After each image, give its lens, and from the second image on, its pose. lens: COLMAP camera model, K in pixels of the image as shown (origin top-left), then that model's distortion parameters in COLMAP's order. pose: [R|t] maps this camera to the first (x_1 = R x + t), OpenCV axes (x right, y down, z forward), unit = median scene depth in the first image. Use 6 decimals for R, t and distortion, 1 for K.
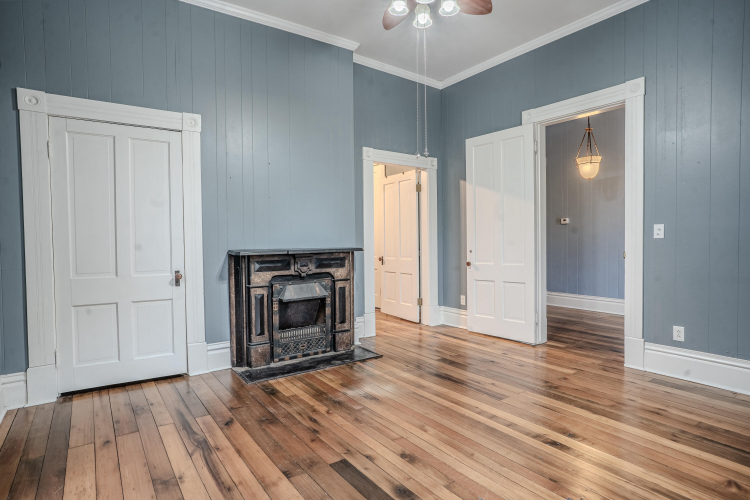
lens RADIAL K [[411.3, 0, 375.0], [0, 411.3, 250.0], [0, 0, 1]] dist [-0.052217, 0.039254]
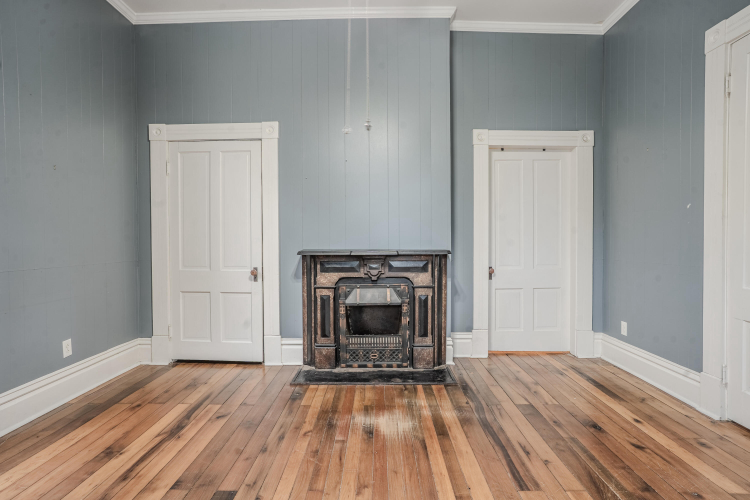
lens RADIAL K [[411.3, 0, 375.0], [0, 411.3, 250.0], [0, 0, 1]] dist [-0.052217, 0.039254]
pose [[0.810464, 0.021910, -0.585378, 0.386533], [-0.022038, 0.999733, 0.006908, -0.009818], [0.585374, 0.007302, 0.810731, 0.270477]]
